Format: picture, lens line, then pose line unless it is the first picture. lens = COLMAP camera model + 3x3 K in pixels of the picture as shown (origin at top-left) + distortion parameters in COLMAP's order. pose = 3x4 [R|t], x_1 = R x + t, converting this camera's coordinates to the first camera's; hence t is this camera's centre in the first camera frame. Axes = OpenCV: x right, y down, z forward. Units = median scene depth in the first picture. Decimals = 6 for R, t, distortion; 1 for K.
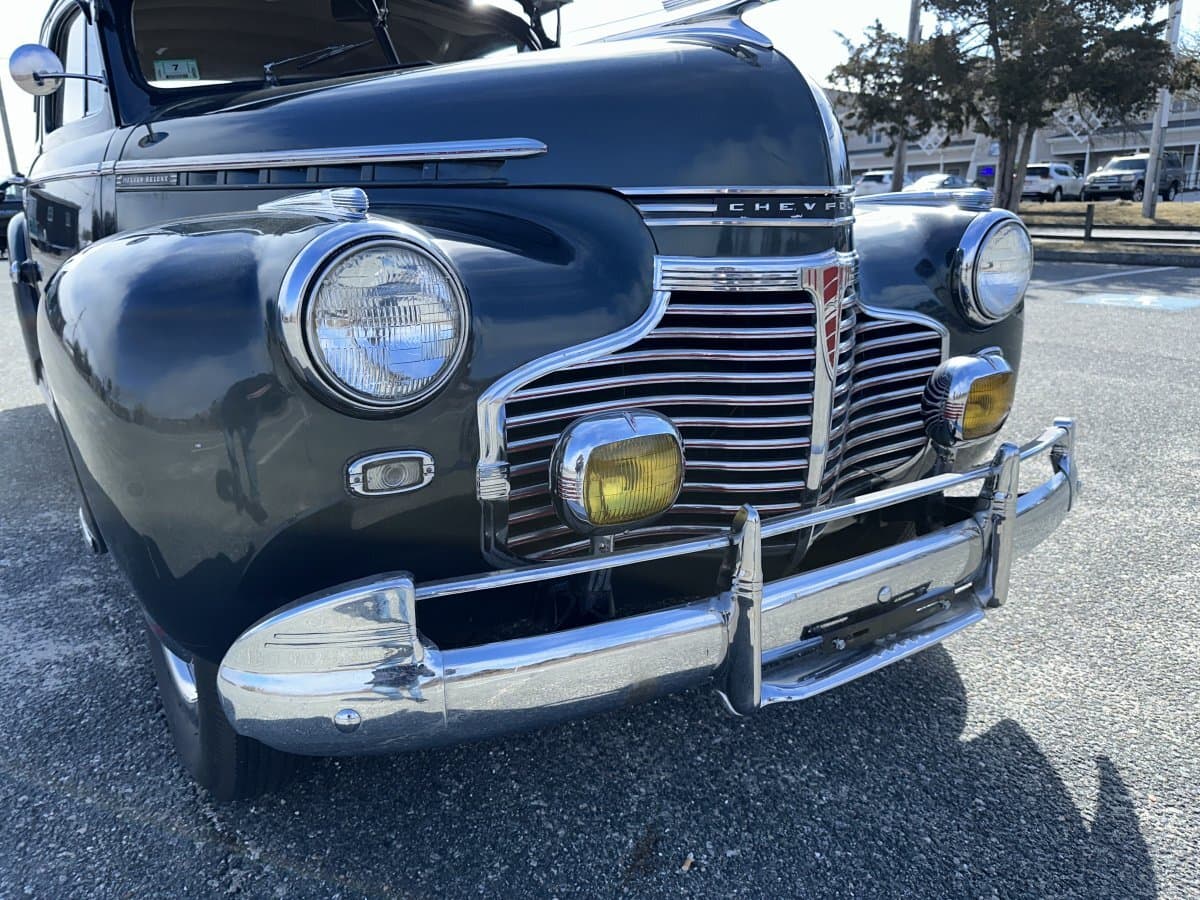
lens RADIAL K [[874.5, 0, 612.4], [0, 874.5, 454.9], [0, 0, 1]] dist [0.015028, -0.023689]
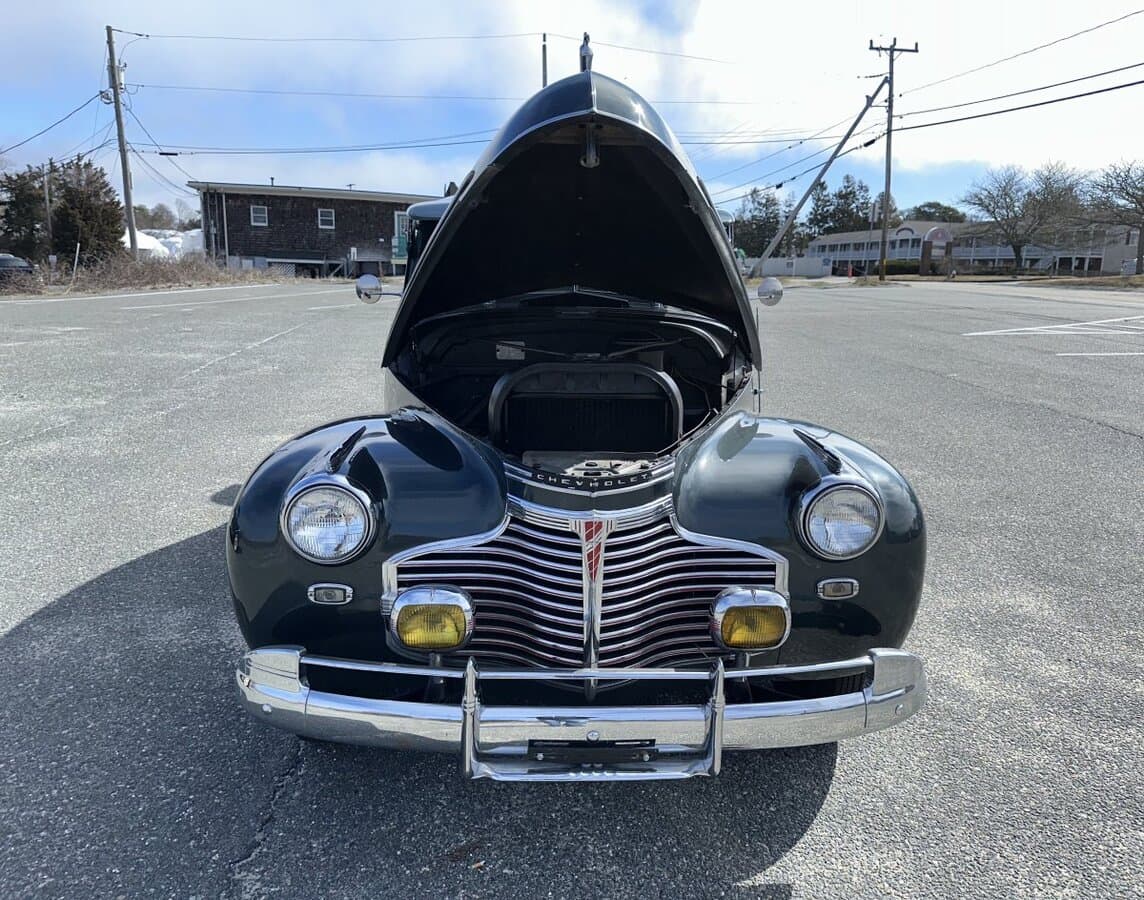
lens RADIAL K [[870.7, 0, 585.1], [0, 870.7, 445.6], [0, 0, 1]] dist [0.031257, -0.045284]
pose [[0.848116, 0.142425, -0.510309, 0.883067], [-0.167946, 0.985788, -0.003991, -0.292190], [0.502488, 0.089089, 0.859982, -0.329051]]
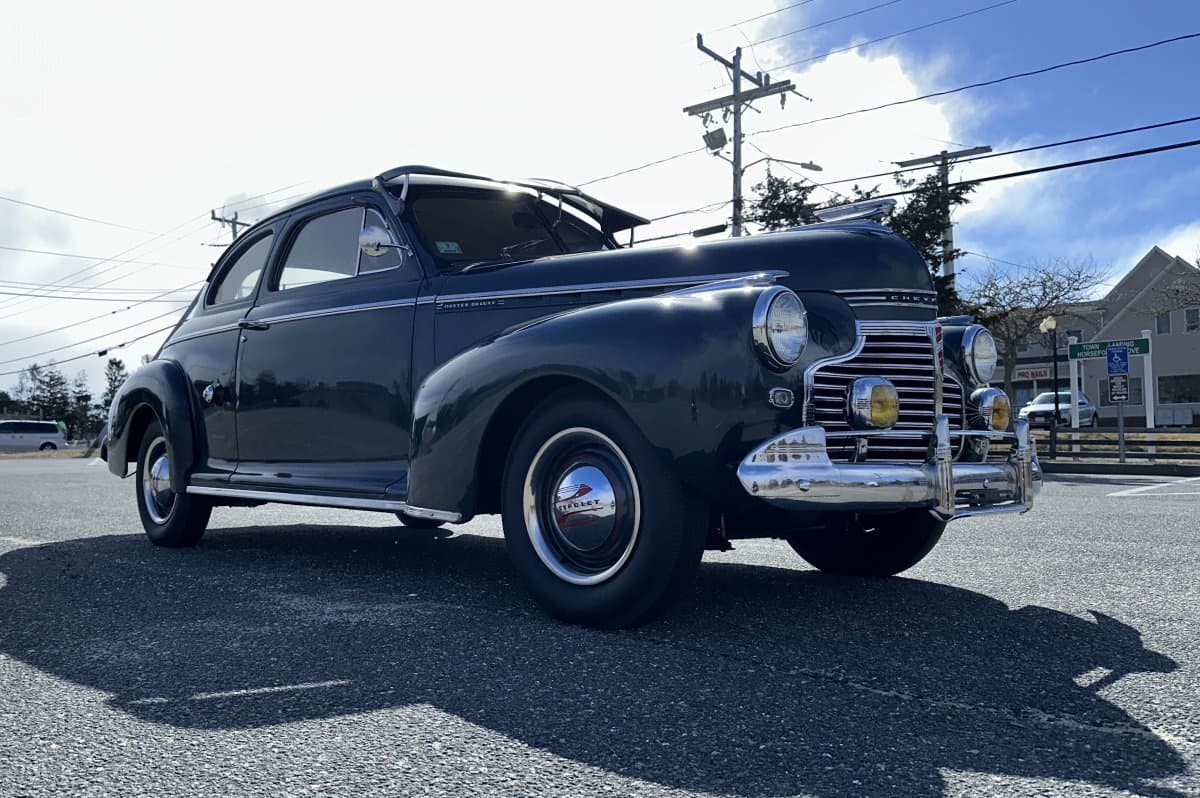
lens RADIAL K [[959.8, 0, 561.5], [0, 959.8, 396.2], [0, 0, 1]] dist [0.034659, -0.062373]
pose [[0.987682, 0.015839, 0.155672, -0.853866], [0.034673, 0.947979, -0.316439, 0.550354], [-0.152586, 0.317938, 0.935753, -0.831444]]
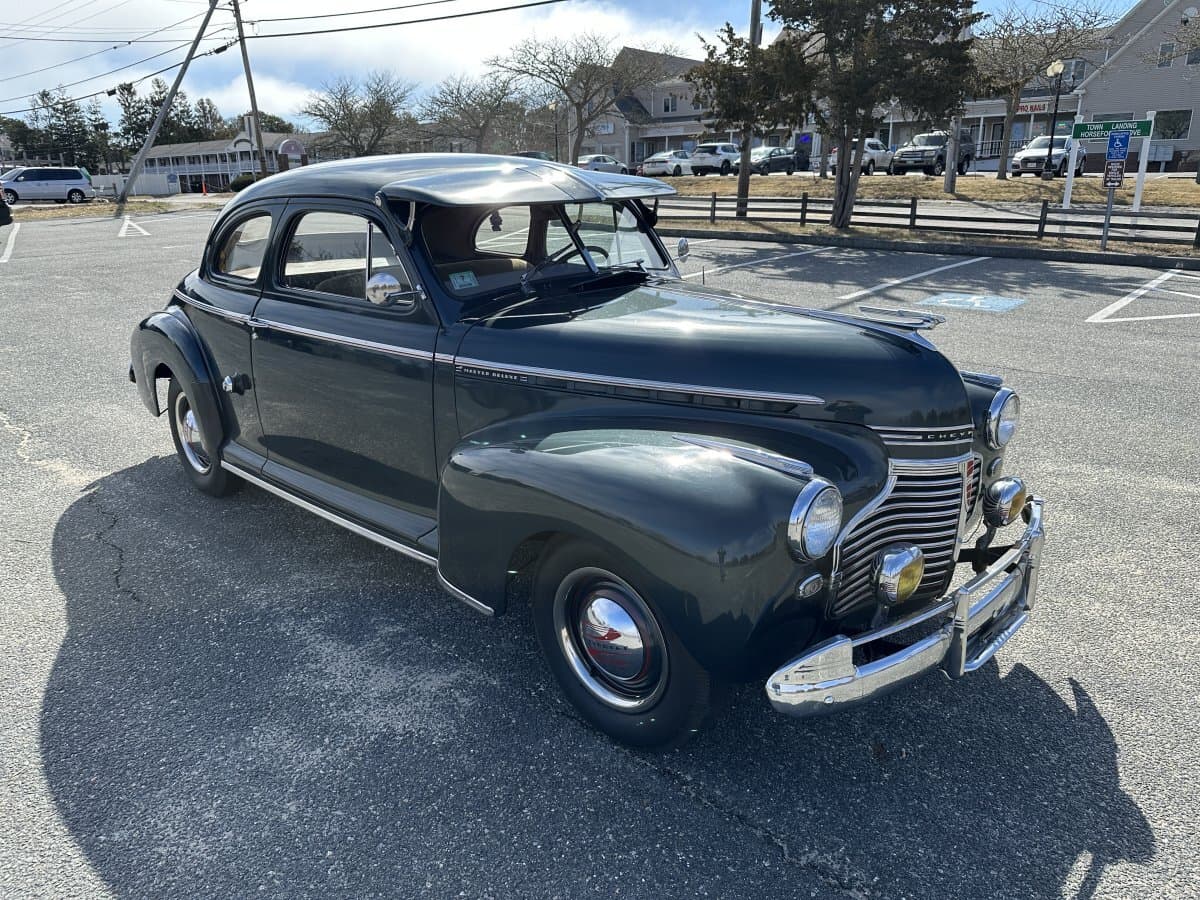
lens RADIAL K [[874.5, 0, 615.1], [0, 874.5, 446.5], [0, 0, 1]] dist [0.015028, -0.023689]
pose [[0.980442, -0.055921, 0.188698, -0.822810], [0.047894, 0.997754, 0.046837, -0.328710], [-0.190894, -0.036884, 0.980918, -0.743499]]
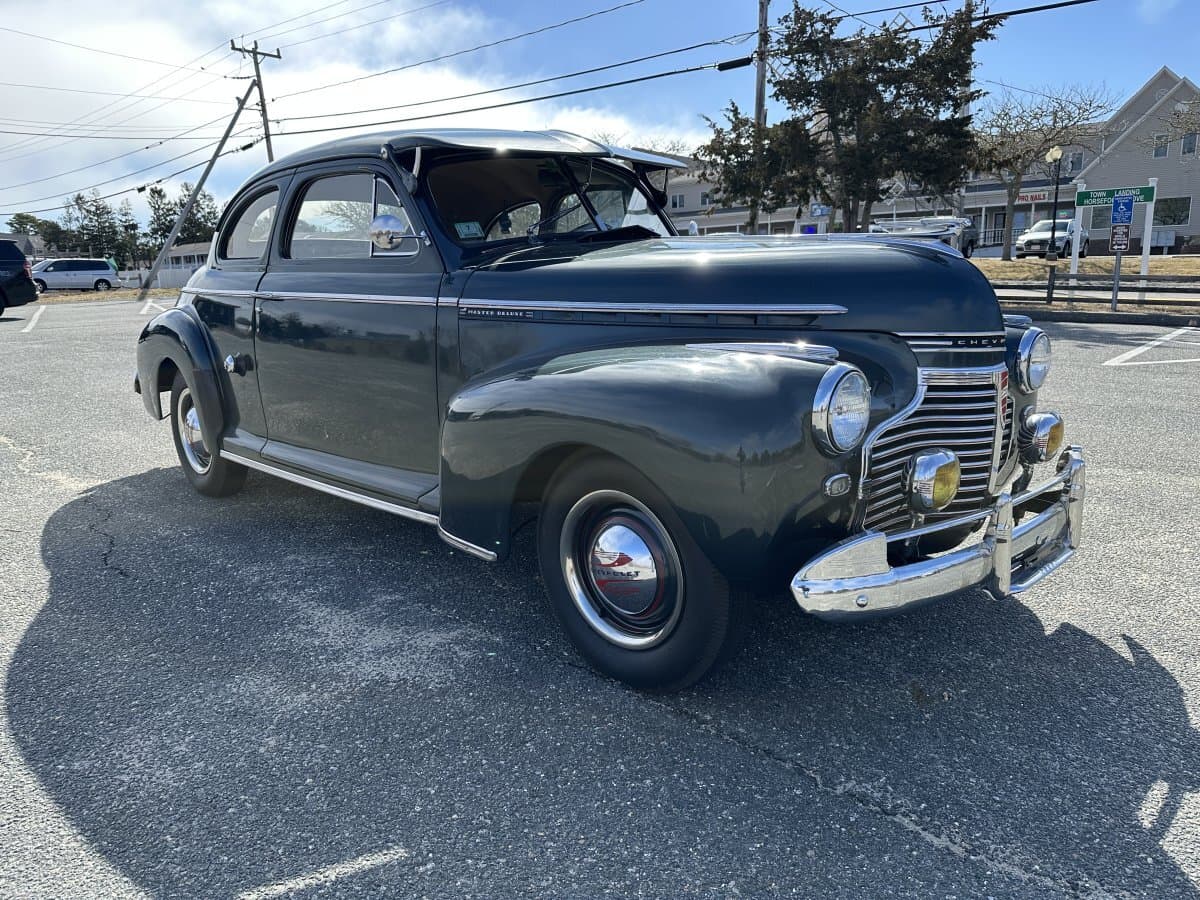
lens RADIAL K [[874.5, 0, 610.5], [0, 874.5, 449.8], [0, 0, 1]] dist [0.015028, -0.023689]
pose [[0.983541, -0.041649, 0.175821, -0.817858], [0.052384, 0.997007, -0.056863, 0.020127], [-0.172926, 0.065137, 0.982779, -0.637099]]
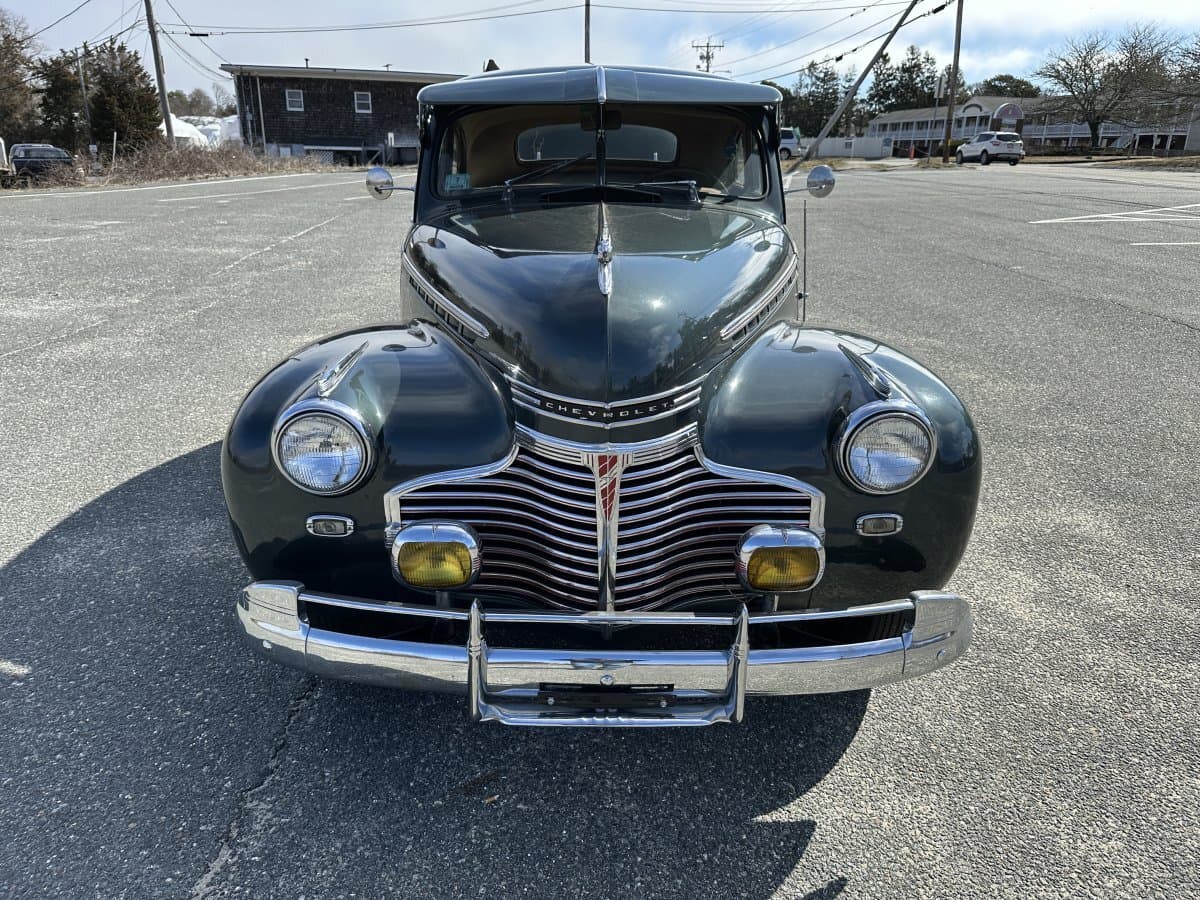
lens RADIAL K [[874.5, 0, 587.4], [0, 874.5, 447.5], [0, 0, 1]] dist [0.015028, -0.023689]
pose [[0.822032, 0.209513, -0.529498, 0.845276], [-0.167239, 0.977675, 0.127214, -0.345883], [0.544330, -0.016021, 0.838718, -0.193661]]
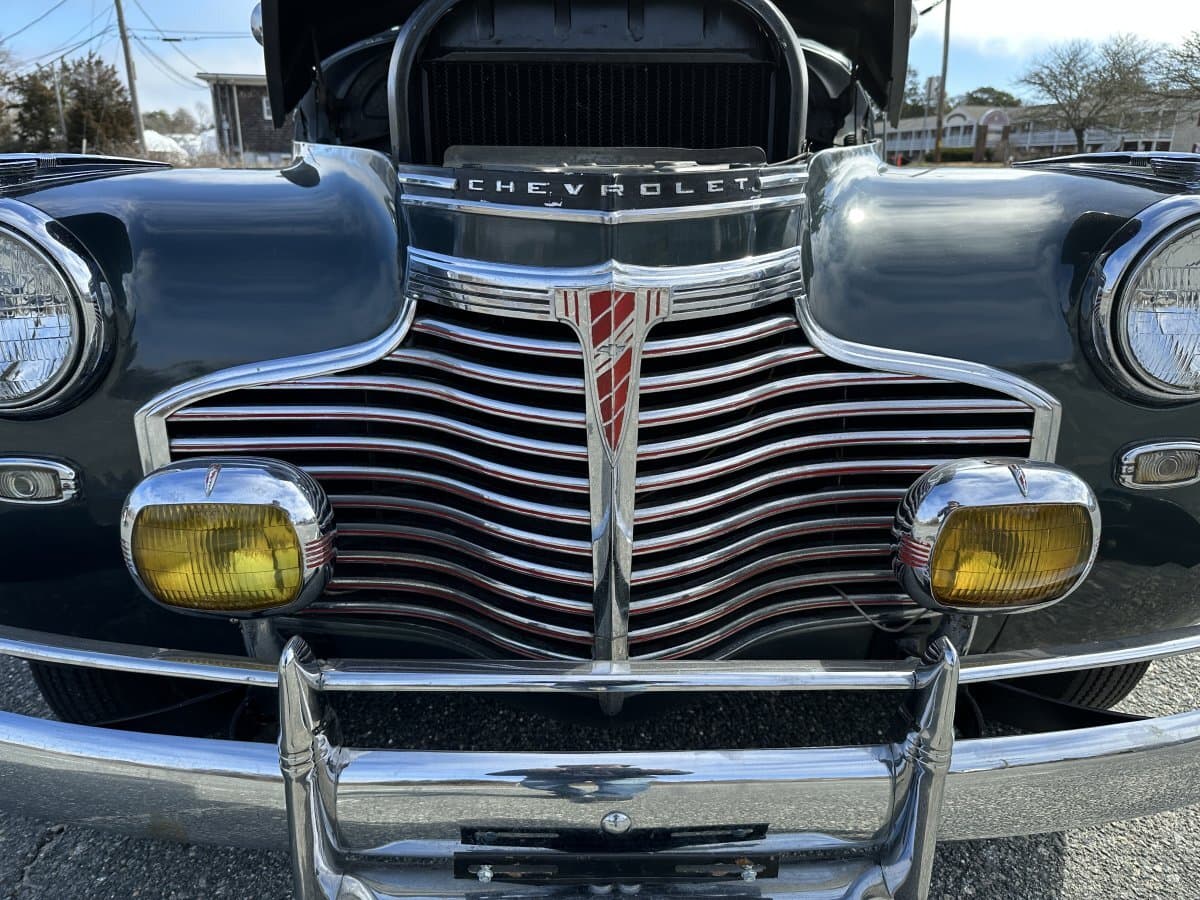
lens RADIAL K [[874.5, 0, 593.1], [0, 874.5, 440.2], [0, 0, 1]] dist [0.015028, -0.023689]
pose [[0.834573, 0.185803, -0.518618, 0.496808], [-0.157725, 0.982587, 0.098211, -0.144867], [0.527835, -0.000165, 0.849347, 0.405085]]
